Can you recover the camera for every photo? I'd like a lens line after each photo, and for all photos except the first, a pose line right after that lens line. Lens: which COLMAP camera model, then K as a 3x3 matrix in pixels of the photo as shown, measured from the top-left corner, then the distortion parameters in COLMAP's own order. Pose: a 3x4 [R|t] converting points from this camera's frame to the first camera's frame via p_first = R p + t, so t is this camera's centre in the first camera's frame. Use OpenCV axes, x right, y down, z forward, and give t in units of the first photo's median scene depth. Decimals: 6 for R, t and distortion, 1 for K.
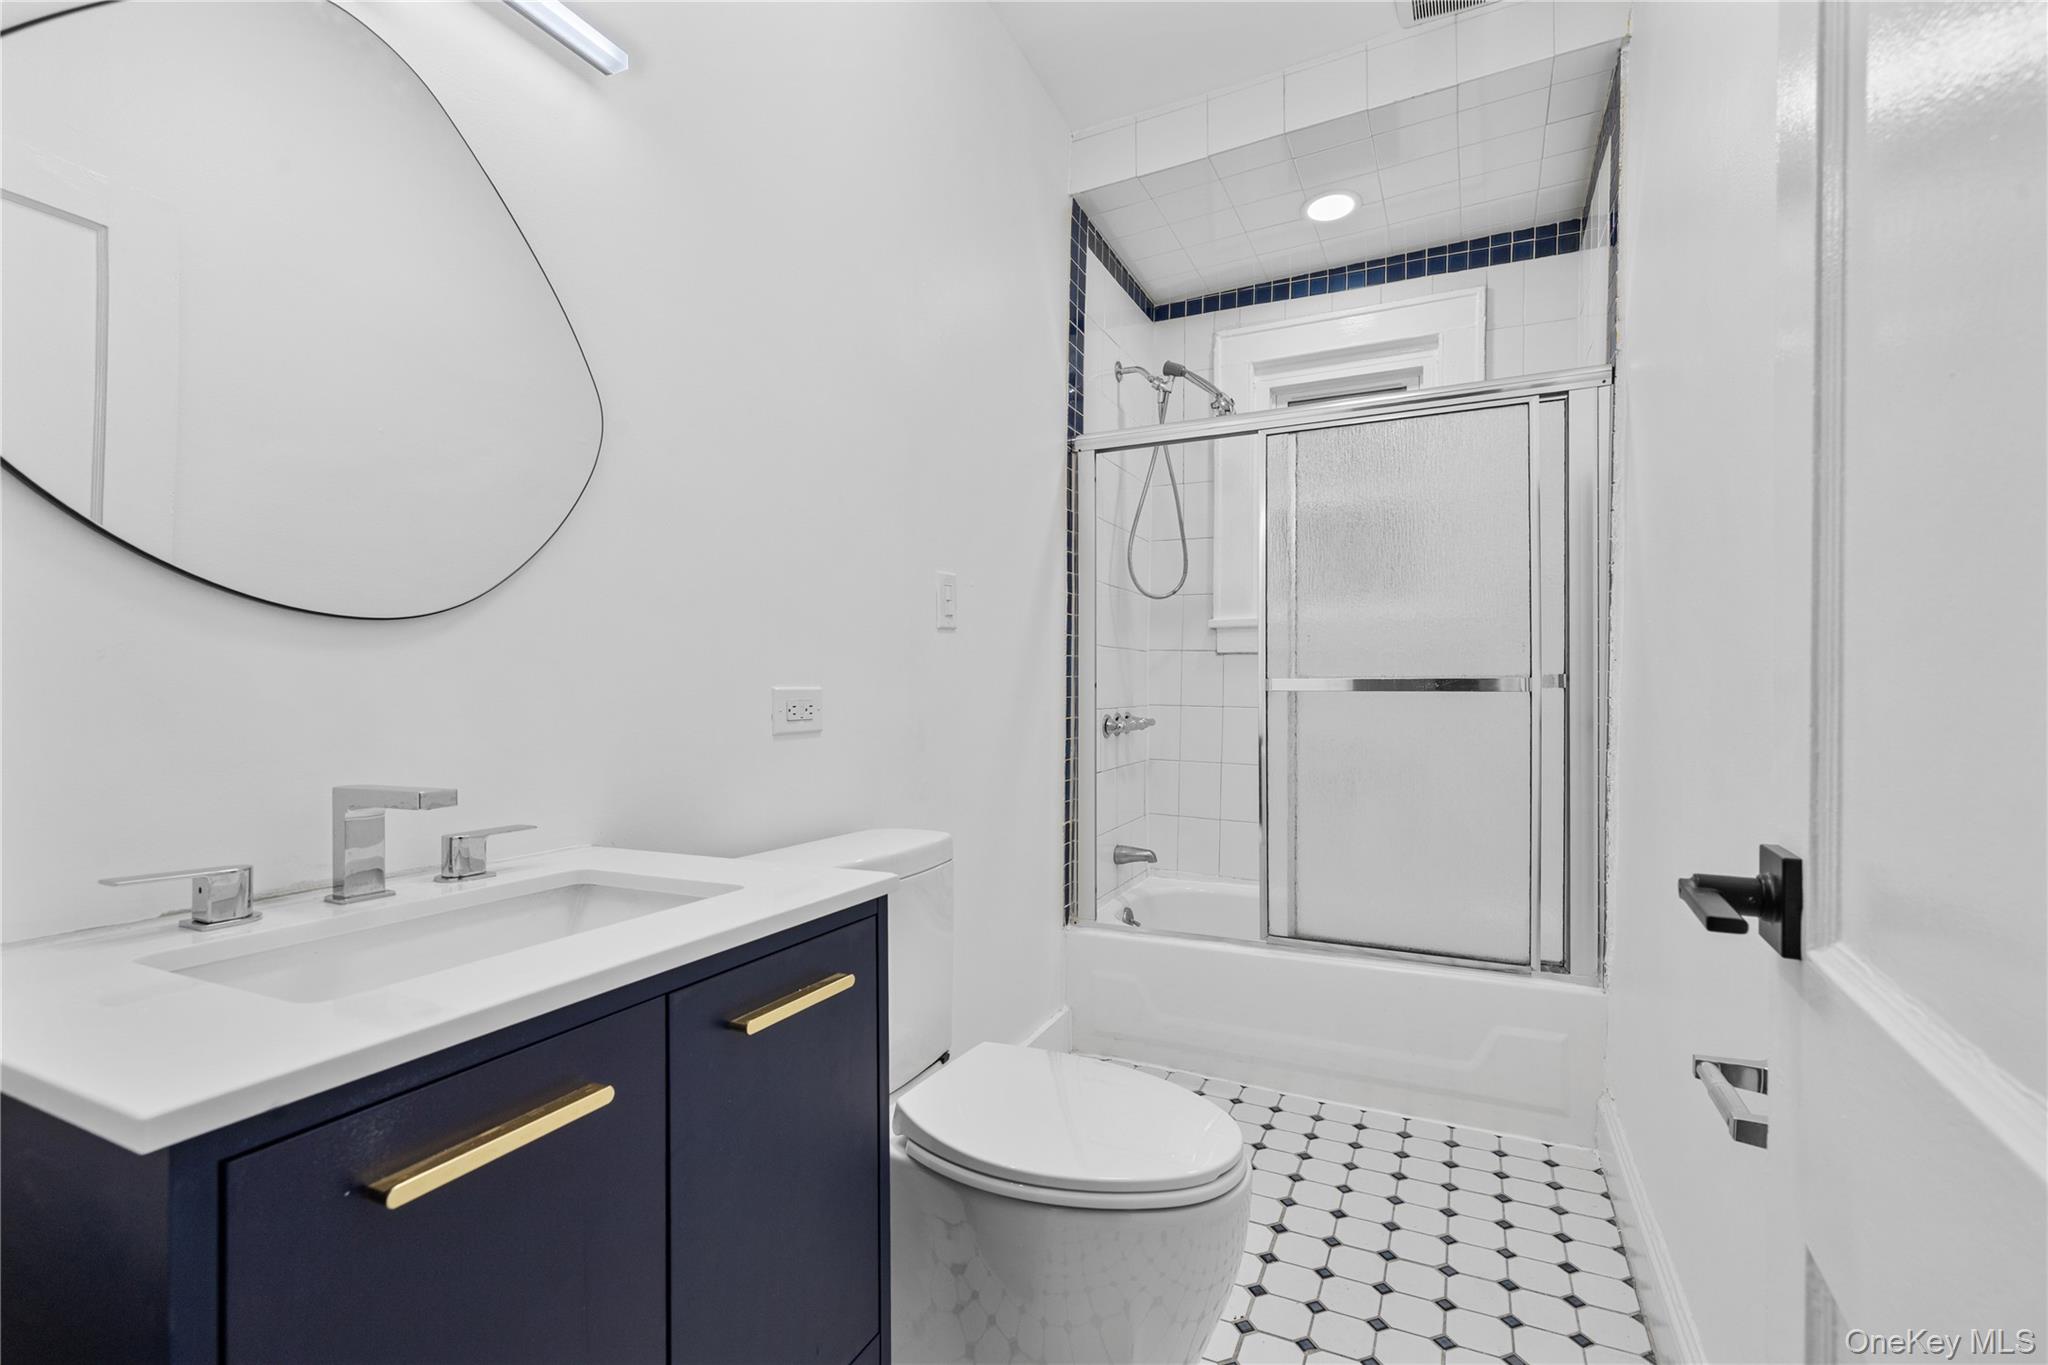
lens RADIAL K [[872.9, 0, 1027.9], [0, 872.9, 684.8], [0, 0, 1]] dist [0.001956, 0.000110]
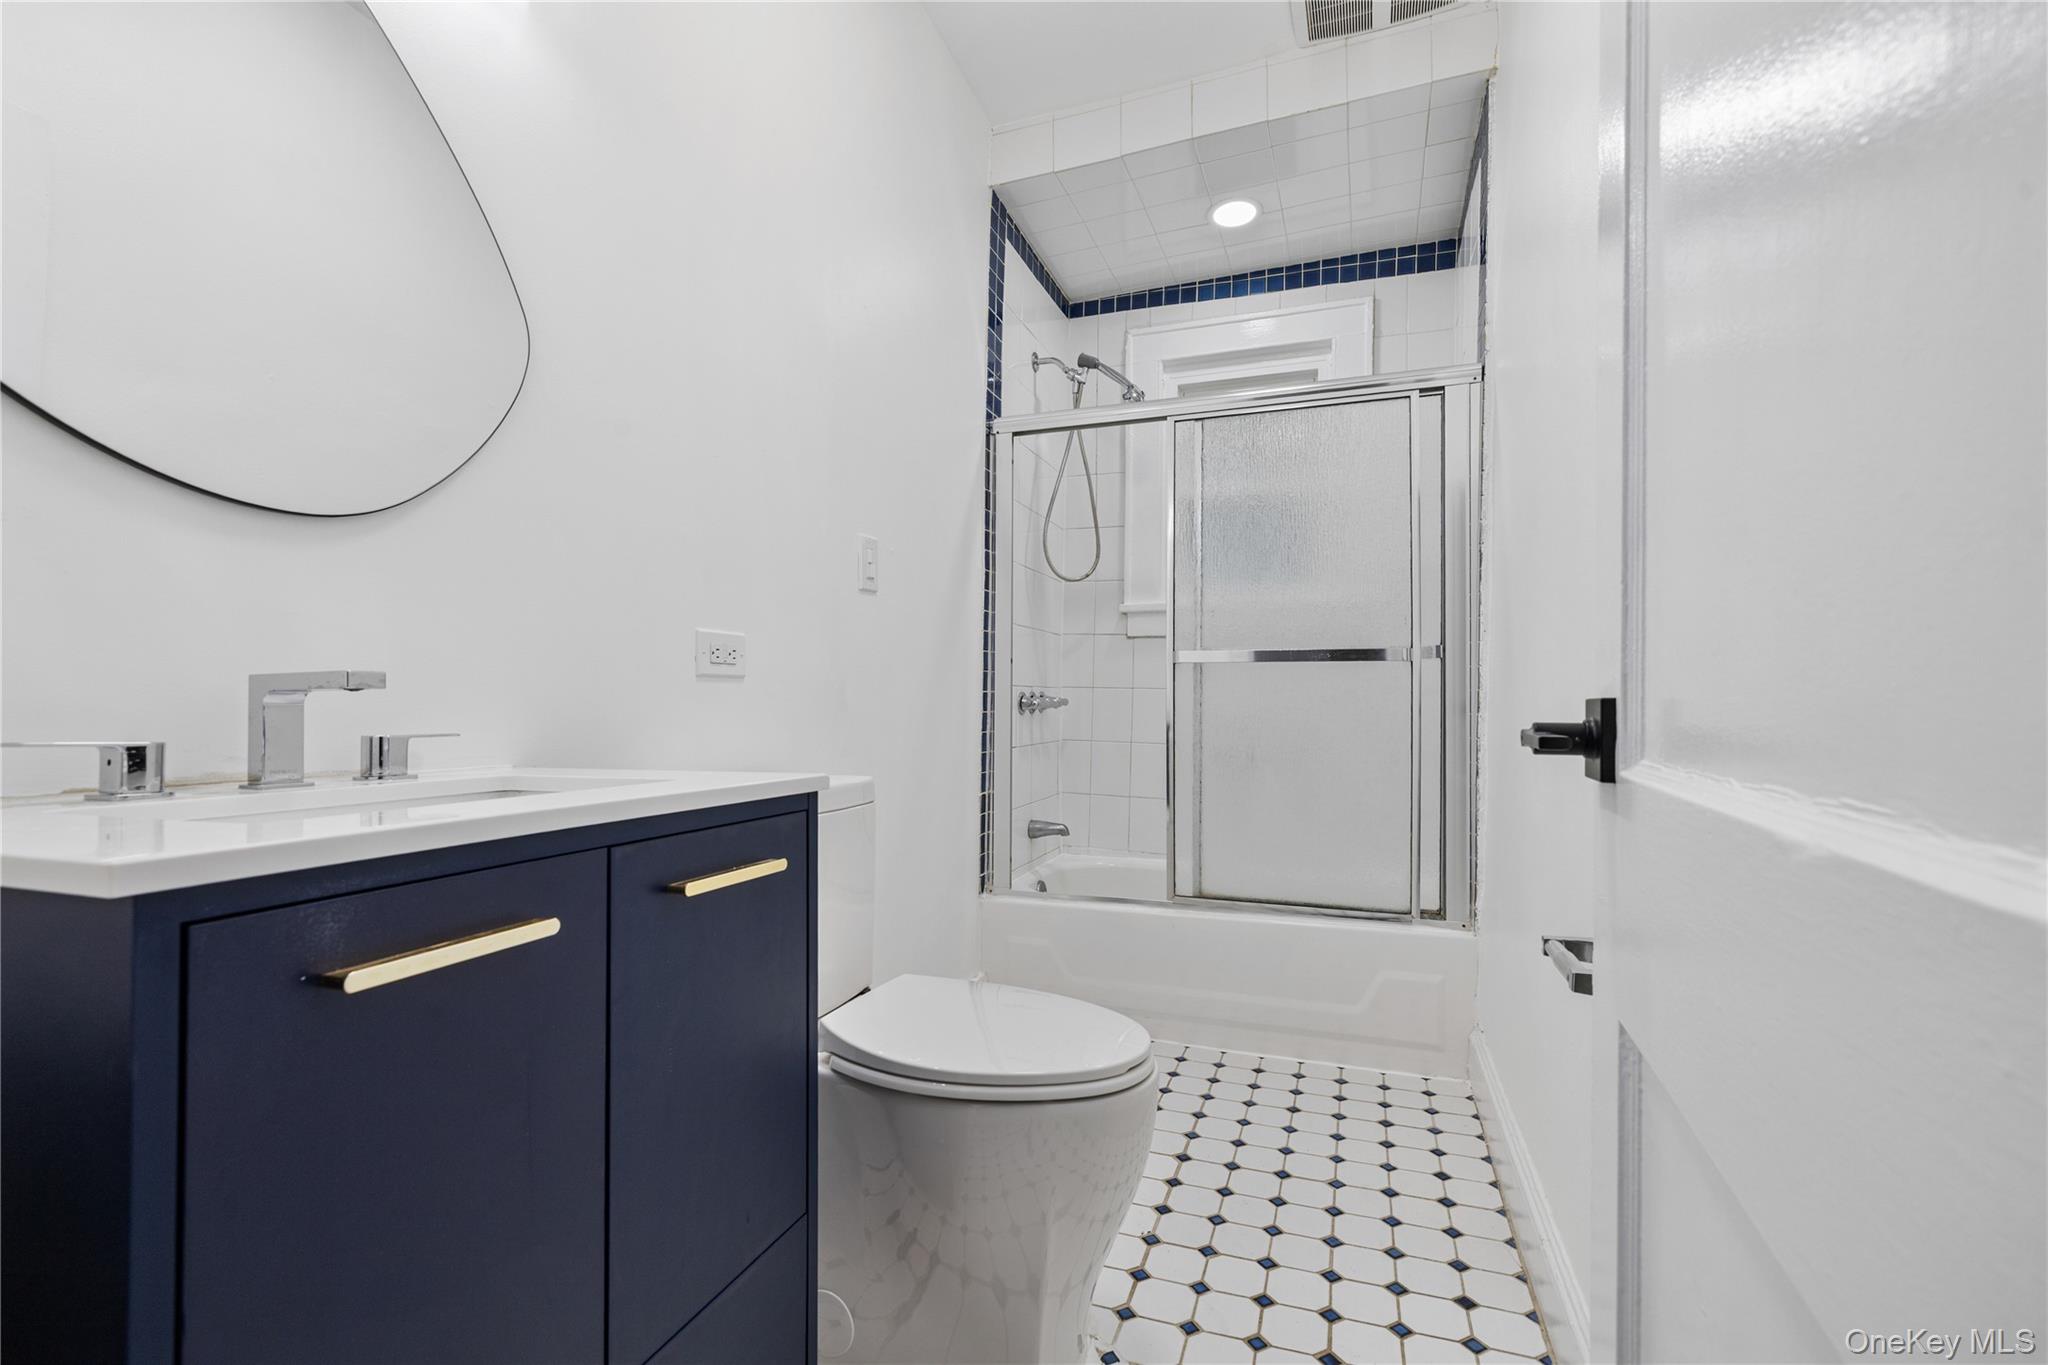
lens RADIAL K [[864.7, 0, 1026.6], [0, 864.7, 685.1], [0, 0, 1]] dist [0.000969, 0.000235]
pose [[0.995133, 0.006695, 0.098314, -0.005212], [-0.005597, 0.999919, -0.011438, 0.041902], [-0.098383, 0.010832, 0.995090, -0.018418]]
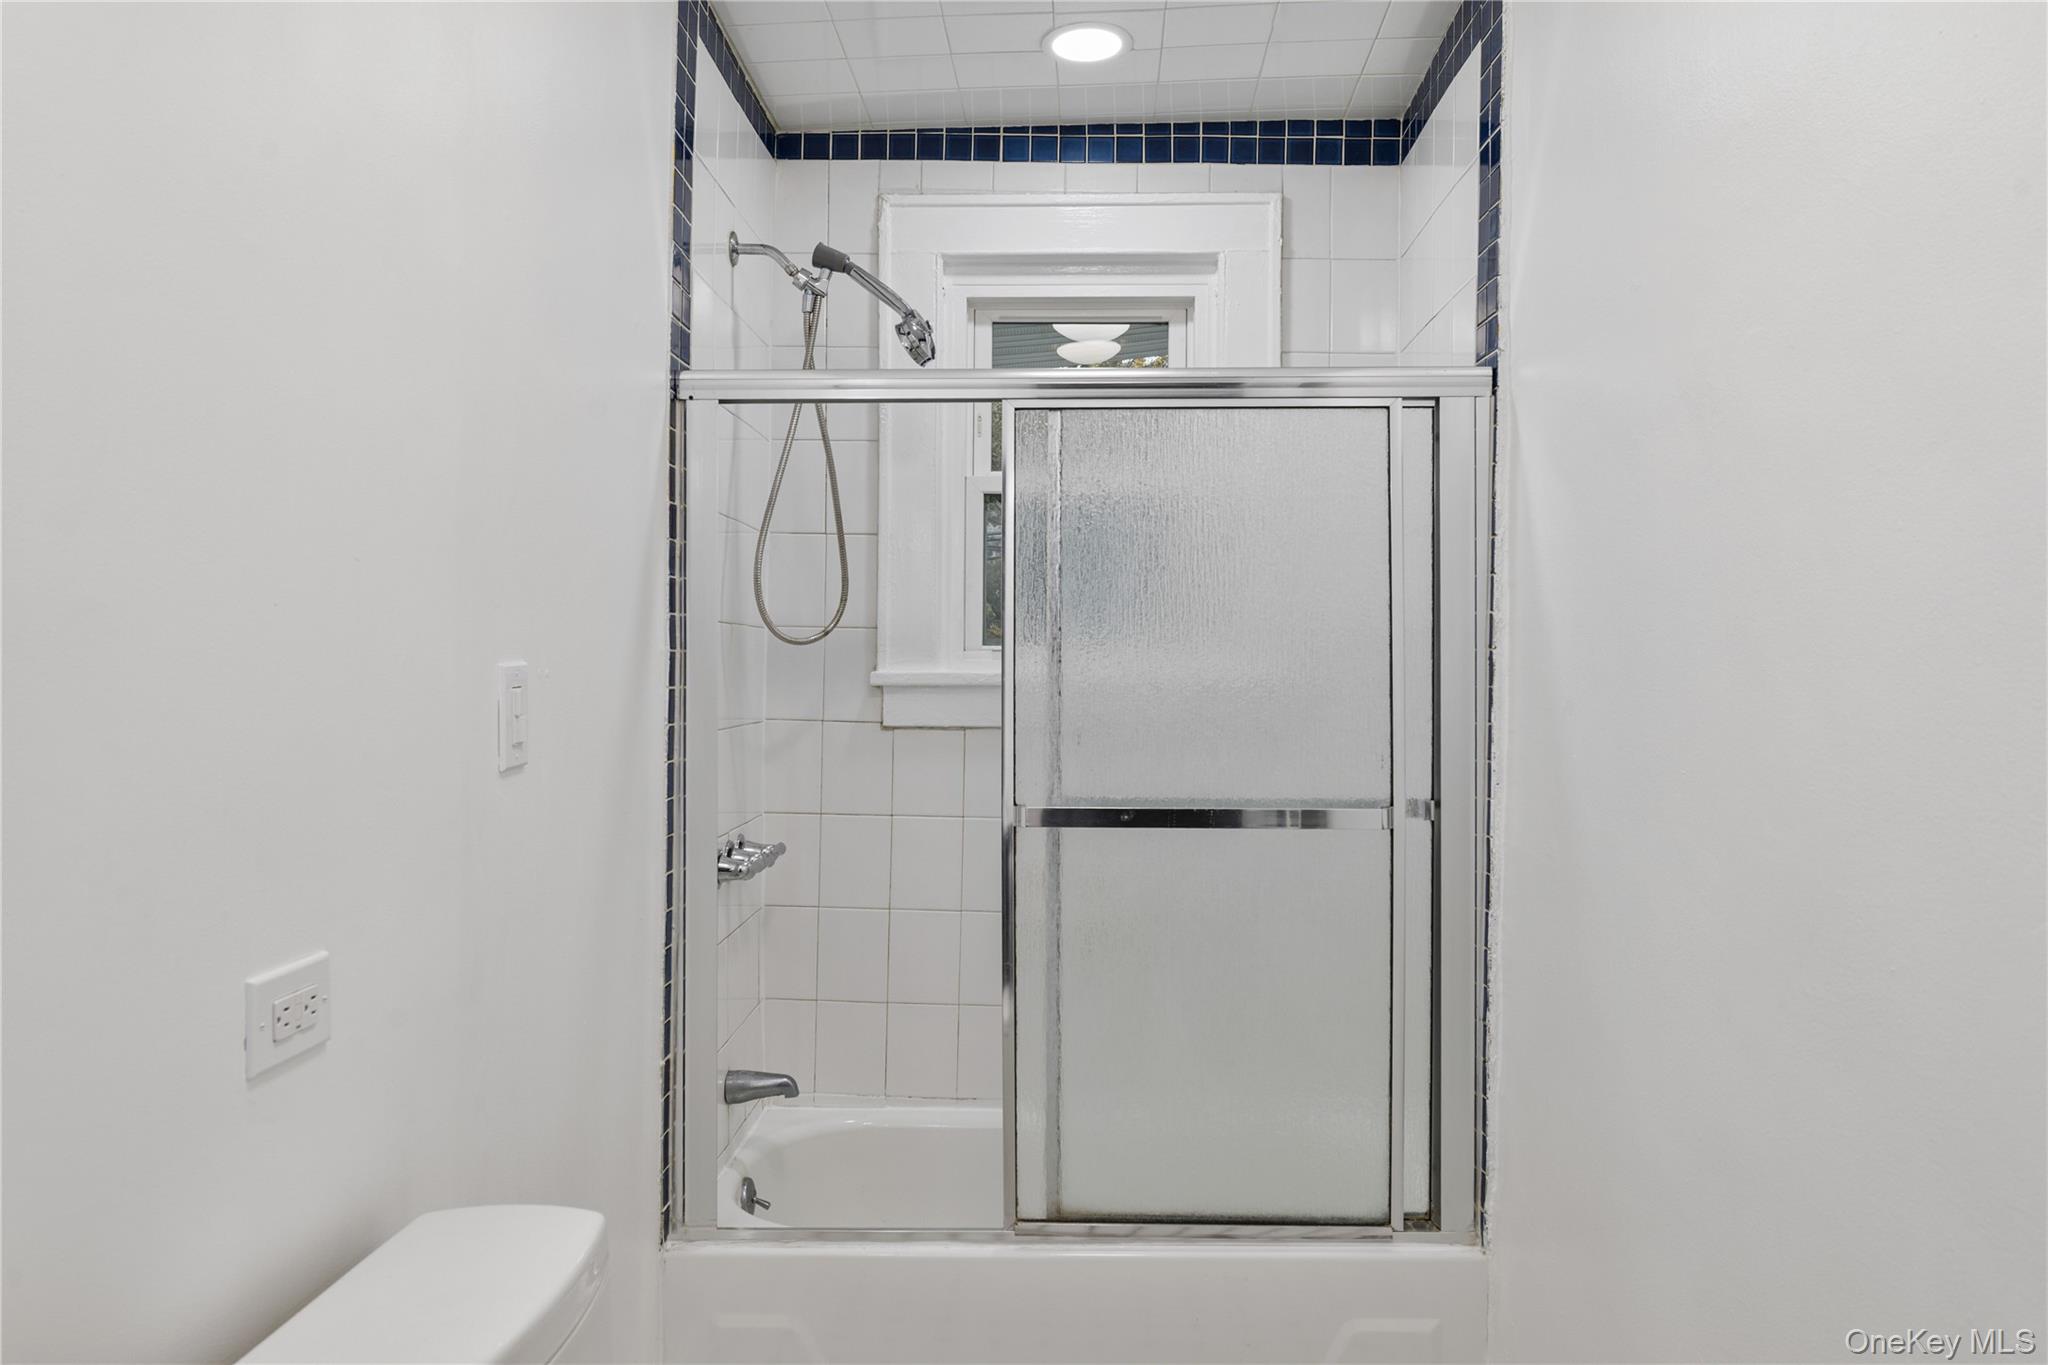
lens RADIAL K [[1450.0, 0, 1022.3], [0, 1450.0, 669.9], [0, 0, 1]] dist [-0.008632, -0.000801]
pose [[0.916339, 0.002425, 0.400397, -0.119191], [-0.001000, 0.999992, -0.003767, -0.089090], [-0.400403, 0.003051, 0.916334, 0.055926]]
